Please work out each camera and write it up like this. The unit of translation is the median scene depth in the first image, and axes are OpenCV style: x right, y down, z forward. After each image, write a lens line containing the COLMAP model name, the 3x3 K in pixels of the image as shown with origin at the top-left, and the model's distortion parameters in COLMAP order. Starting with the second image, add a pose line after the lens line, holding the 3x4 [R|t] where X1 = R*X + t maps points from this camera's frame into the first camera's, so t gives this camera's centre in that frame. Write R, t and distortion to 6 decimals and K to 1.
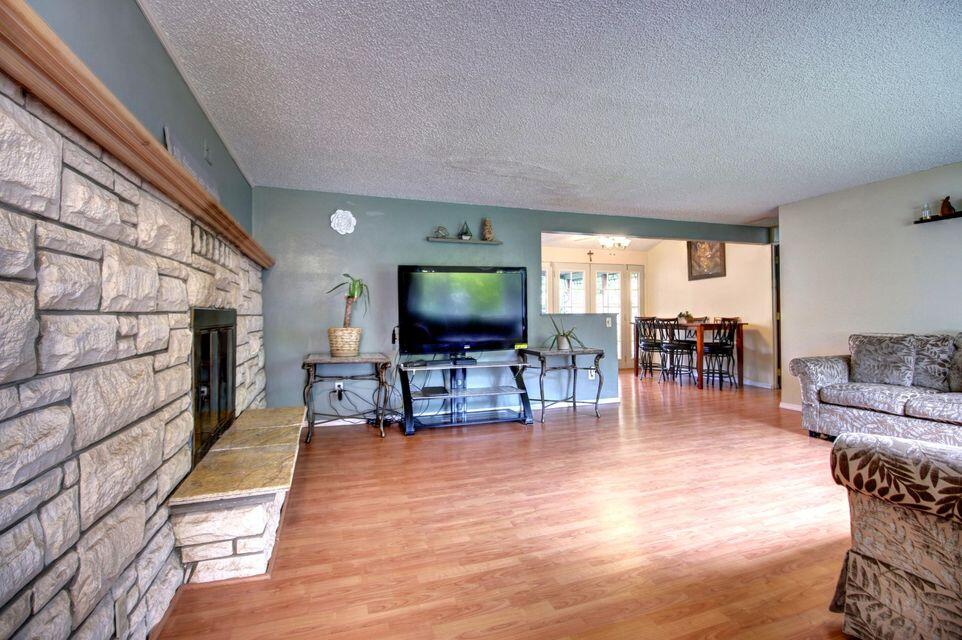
lens RADIAL K [[446.2, 0, 487.7], [0, 446.2, 313.3], [0, 0, 1]] dist [-0.000203, -0.013088]
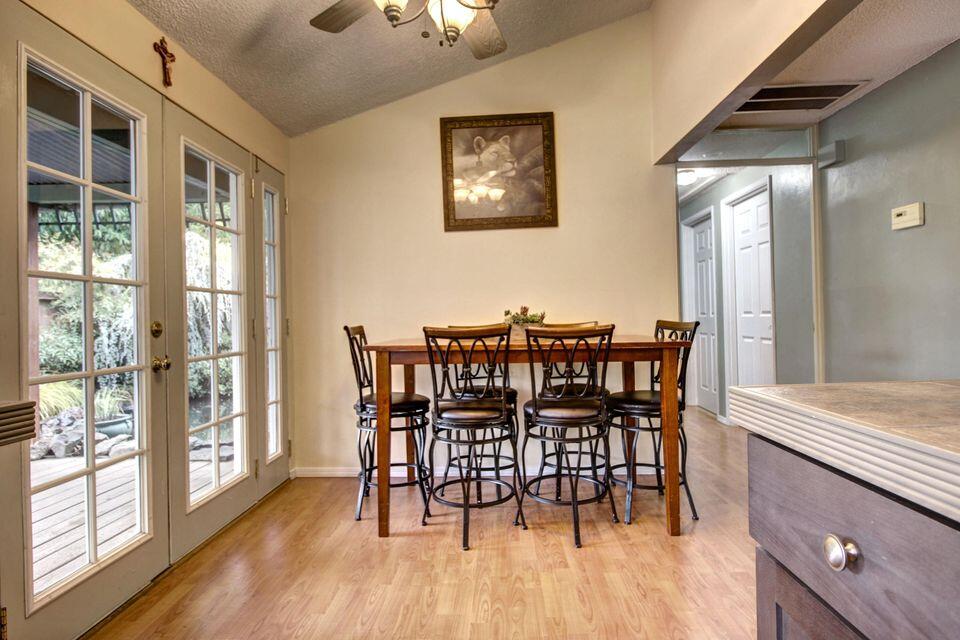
lens RADIAL K [[511.0, 0, 480.0], [0, 511.0, 320.0], [0, 0, 1]] dist [-0.001306, 0.000090]
pose [[0.354585, -0.002542, 0.935020, 0.057443], [0.015991, 0.999867, -0.003345, 0.006987], [-0.934887, 0.016138, 0.354579, 0.985018]]
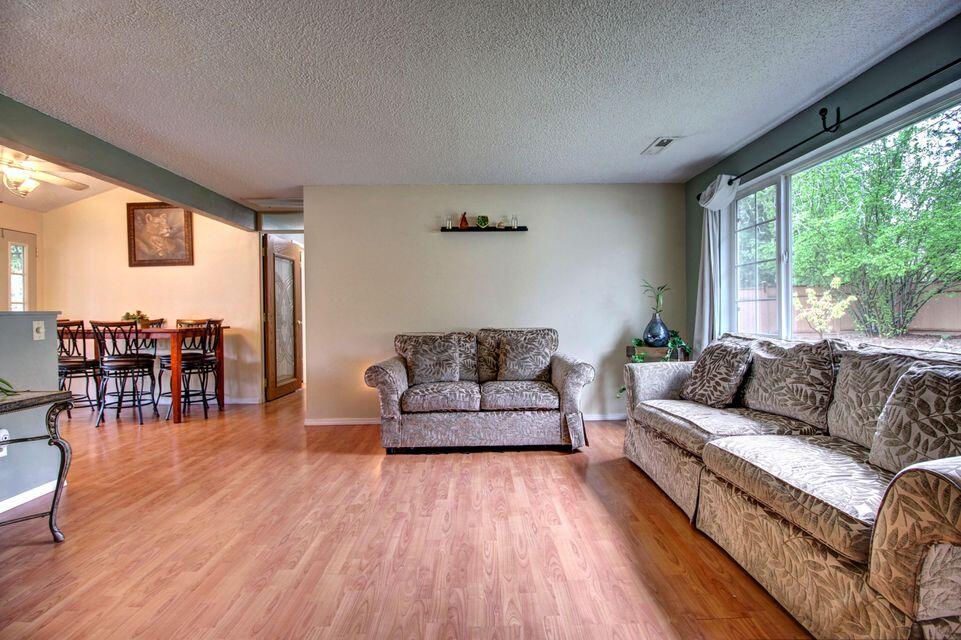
lens RADIAL K [[445.7, 0, 487.2], [0, 445.7, 313.3], [0, 0, 1]] dist [-0.000203, -0.013088]
pose [[0.318548, 0.005553, 0.947891, -0.022789], [0.001315, 0.999979, -0.006300, 0.004453], [-0.947906, 0.003254, 0.318534, 0.317871]]
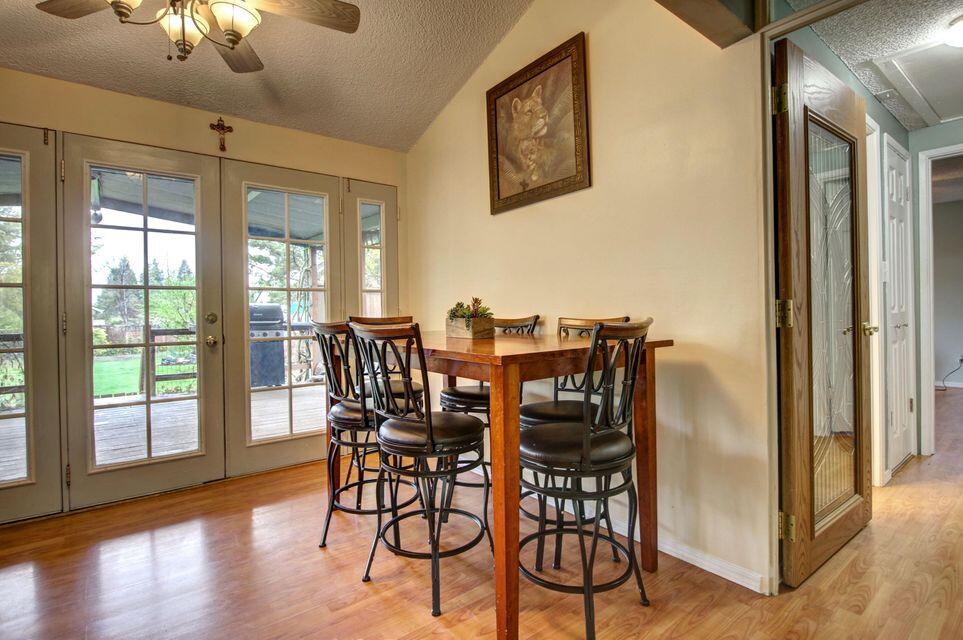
lens RADIAL K [[475.6, 0, 486.7], [0, 475.6, 316.2], [0, 0, 1]] dist [0.001566, -0.011106]
pose [[0.945459, -0.007229, 0.325662, 0.389722], [0.003804, 0.999931, 0.011153, 0.004096], [-0.325720, -0.009306, 0.945421, 0.777408]]
